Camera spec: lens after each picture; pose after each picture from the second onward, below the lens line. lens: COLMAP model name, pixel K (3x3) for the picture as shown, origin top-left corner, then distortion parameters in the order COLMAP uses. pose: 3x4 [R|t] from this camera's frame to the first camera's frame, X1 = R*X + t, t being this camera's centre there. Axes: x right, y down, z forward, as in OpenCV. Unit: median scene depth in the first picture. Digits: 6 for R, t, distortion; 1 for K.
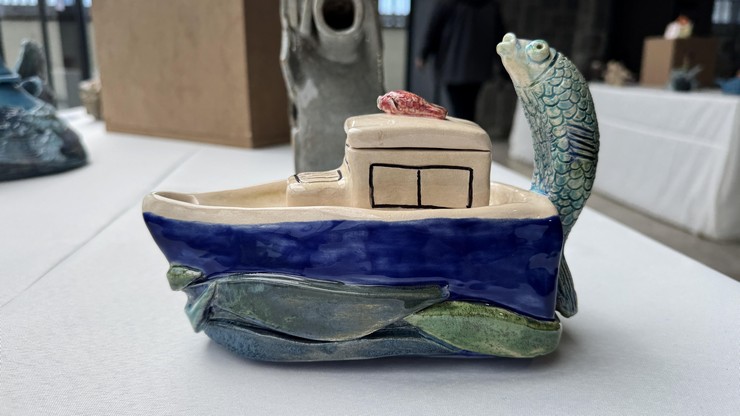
lens RADIAL K [[547.0, 0, 370.3], [0, 547.0, 209.1], [0, 0, 1]] dist [0.007848, -0.017319]
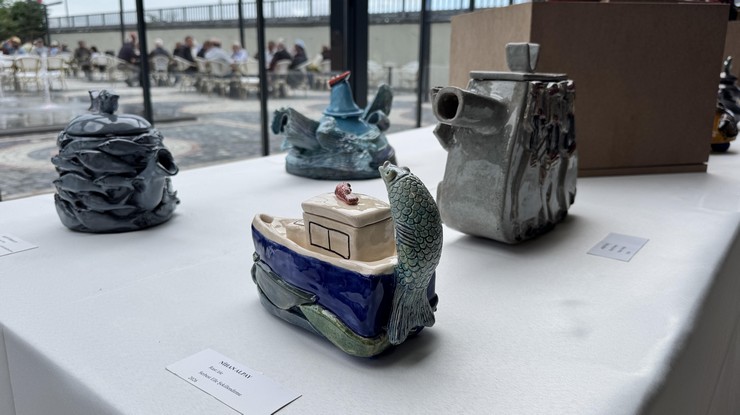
lens RADIAL K [[547.0, 0, 369.4], [0, 547.0, 205.3], [0, 0, 1]] dist [0.007848, -0.017319]
pose [[0.713044, 0.179093, -0.677860, 0.464405], [-0.182767, 0.980878, 0.066897, -0.099261], [0.676878, 0.076190, 0.732141, -0.075121]]
